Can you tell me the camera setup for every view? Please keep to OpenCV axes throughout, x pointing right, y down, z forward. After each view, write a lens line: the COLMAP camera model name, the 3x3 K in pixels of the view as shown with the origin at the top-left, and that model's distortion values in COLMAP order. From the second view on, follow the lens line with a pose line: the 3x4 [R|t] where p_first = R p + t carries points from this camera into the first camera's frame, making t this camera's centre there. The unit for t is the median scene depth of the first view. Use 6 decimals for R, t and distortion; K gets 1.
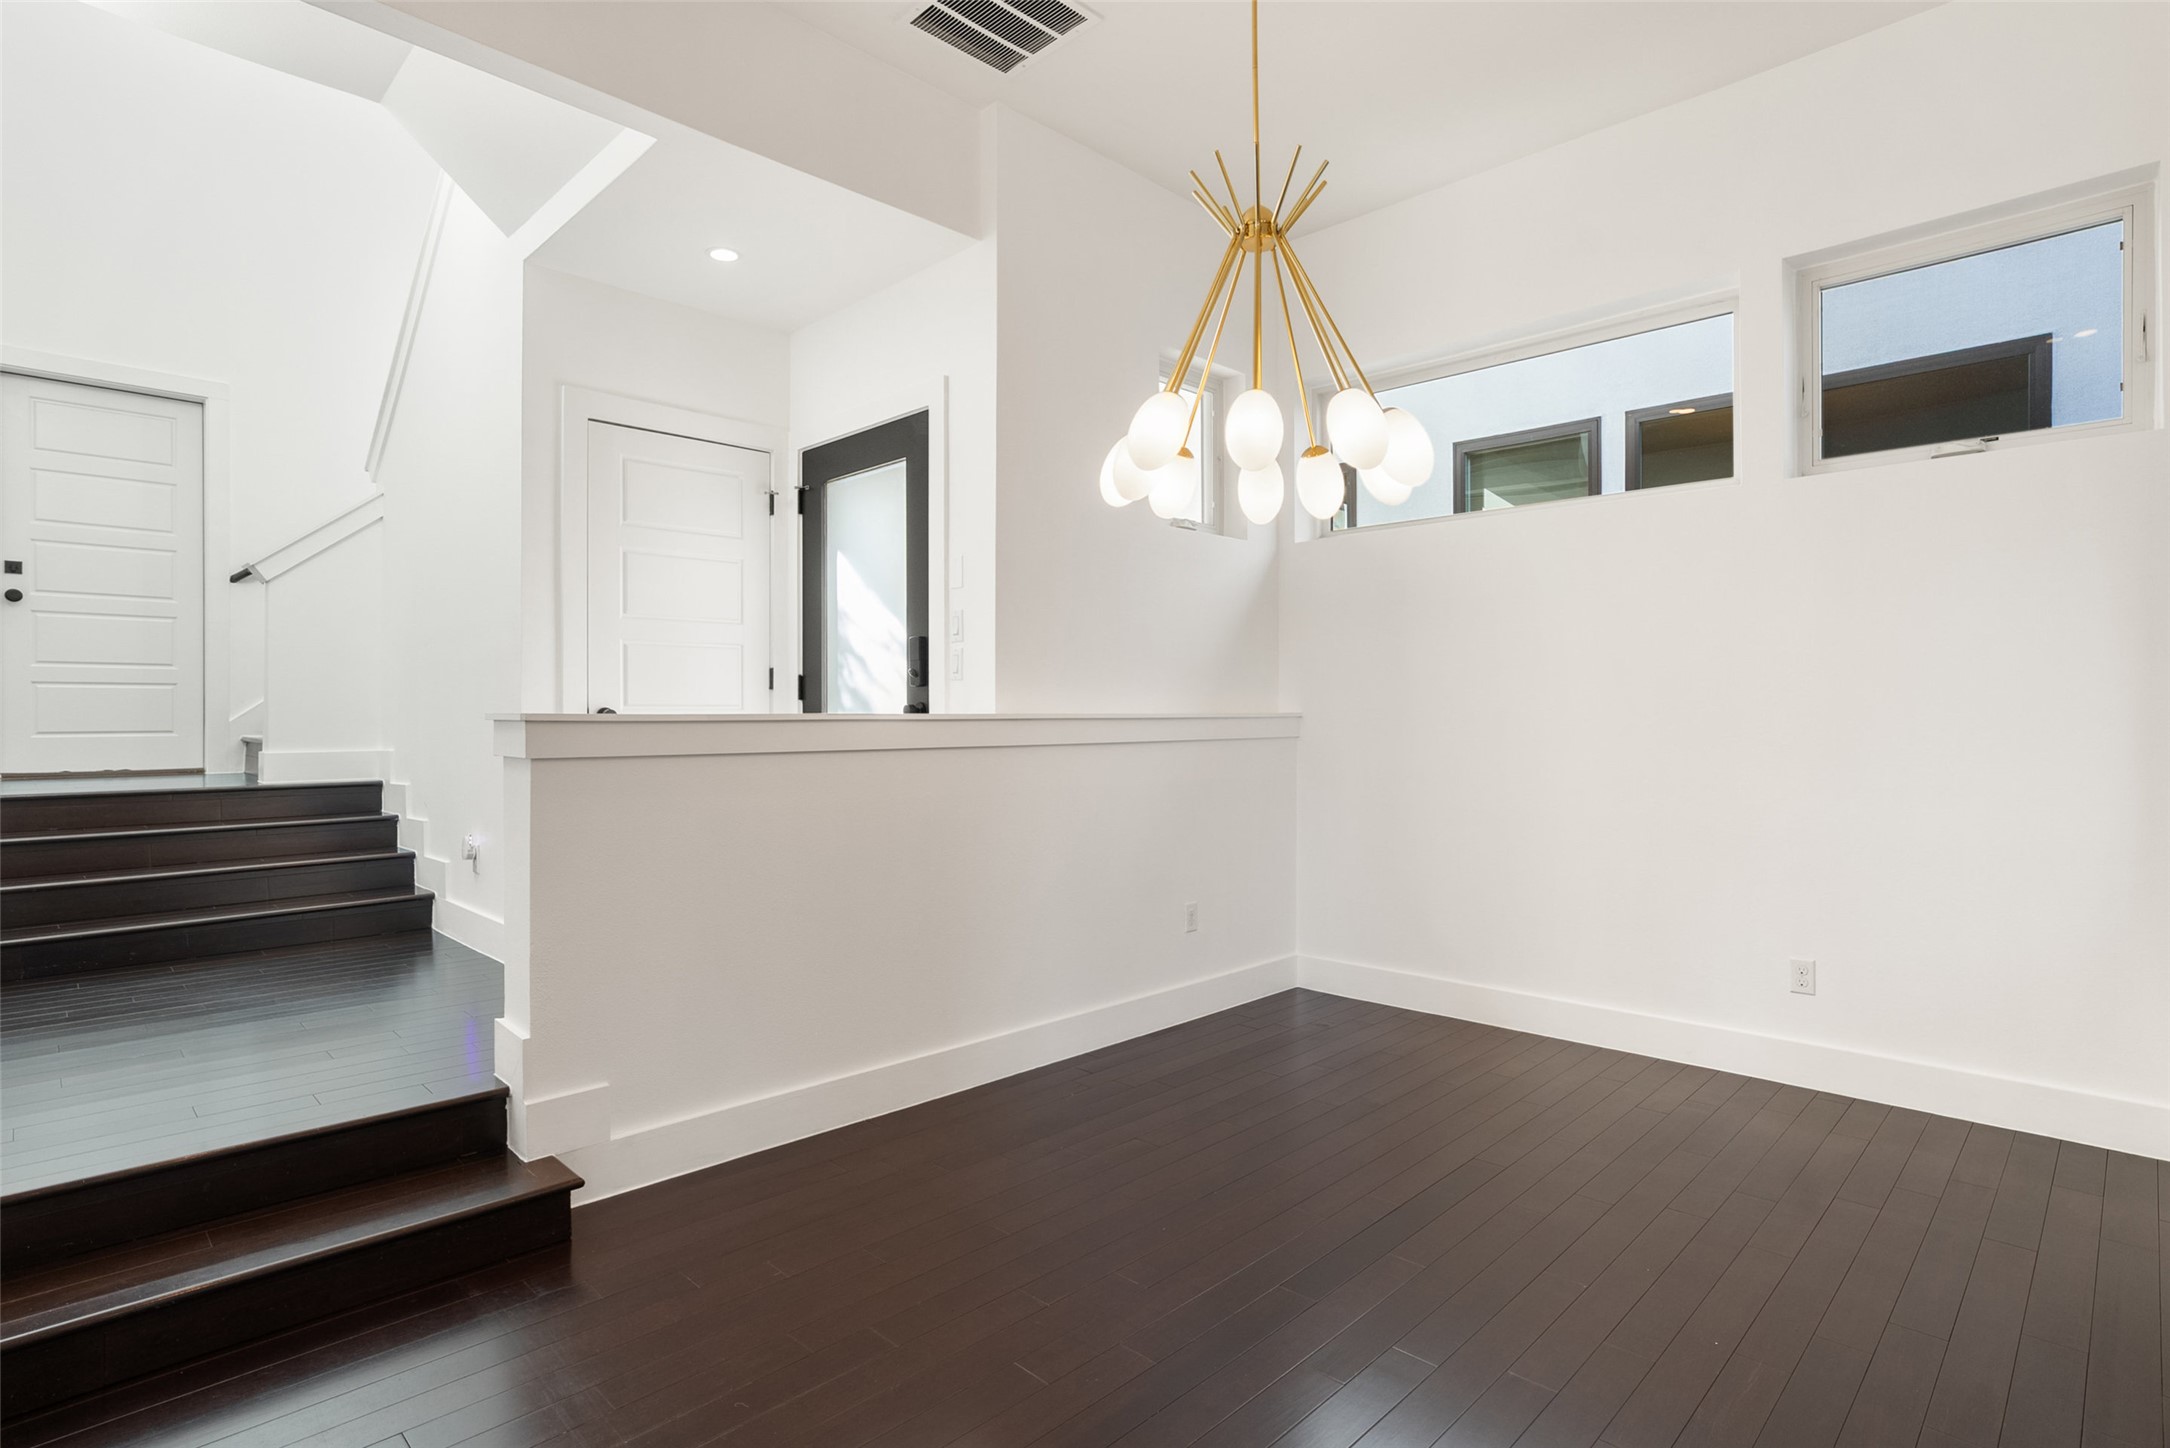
lens RADIAL K [[1109.1, 0, 1073.0], [0, 1109.1, 726.5], [0, 0, 1]] dist [-0.003864, -0.001281]
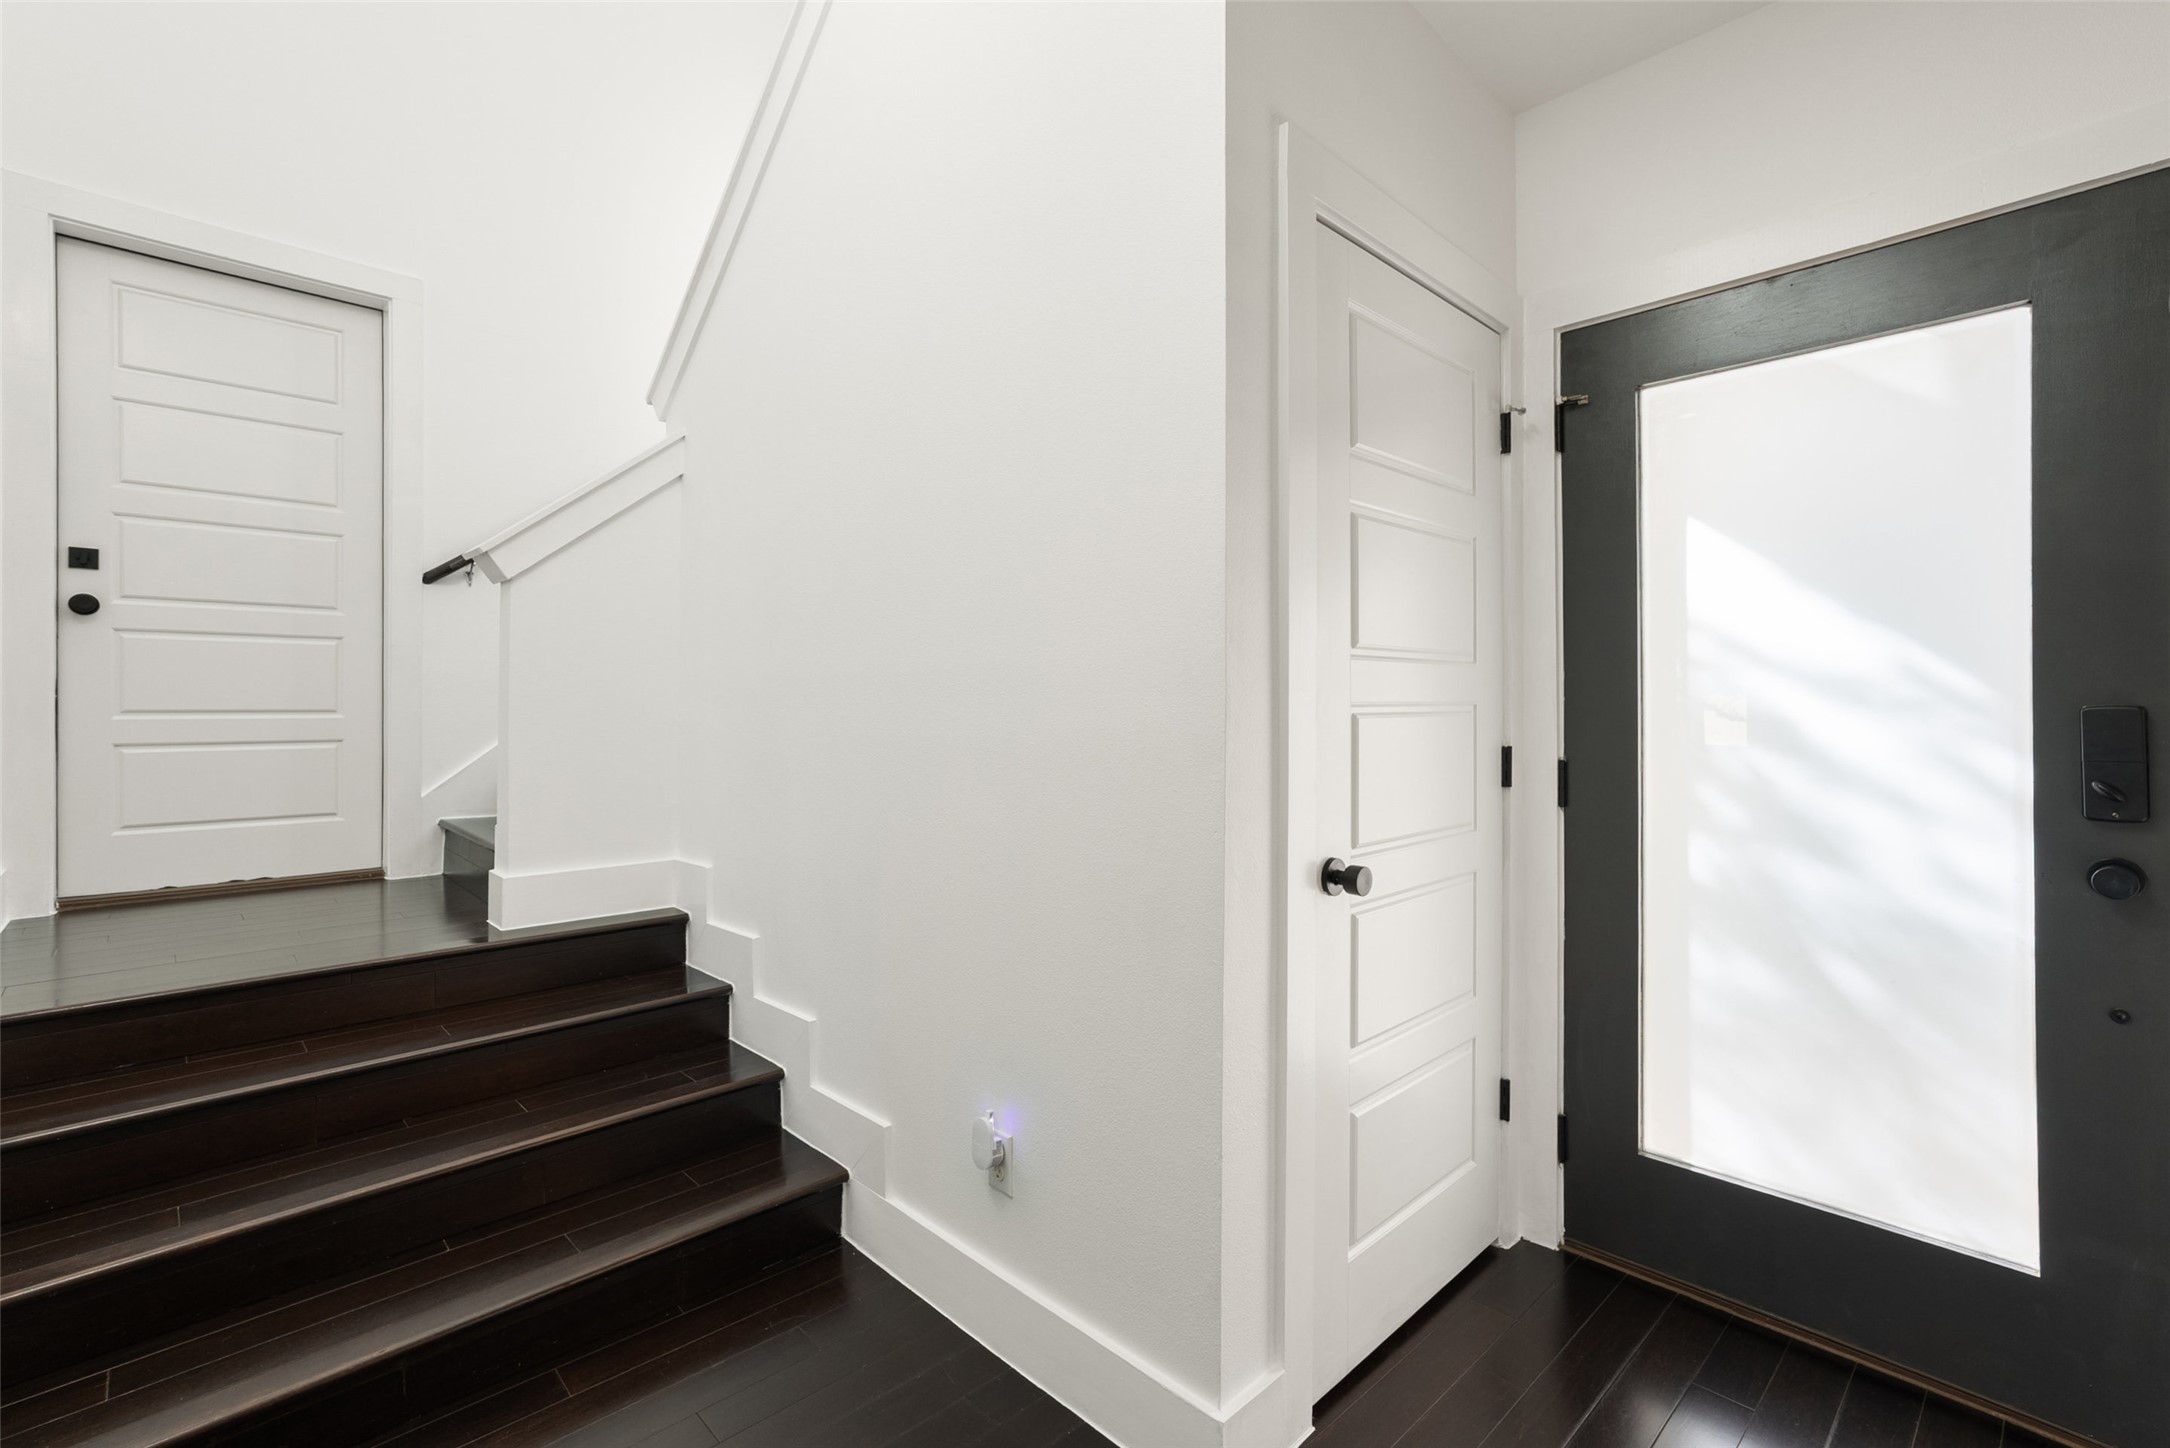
lens RADIAL K [[984.1, 0, 1096.8], [0, 984.1, 719.5], [0, 0, 1]] dist [-0.019528, 0.002661]
pose [[0.999996, 0.002367, -0.001374, -0.393286], [-0.002366, 0.999996, 0.001367, -0.056329], [0.001377, -0.001364, 0.999998, 0.460164]]
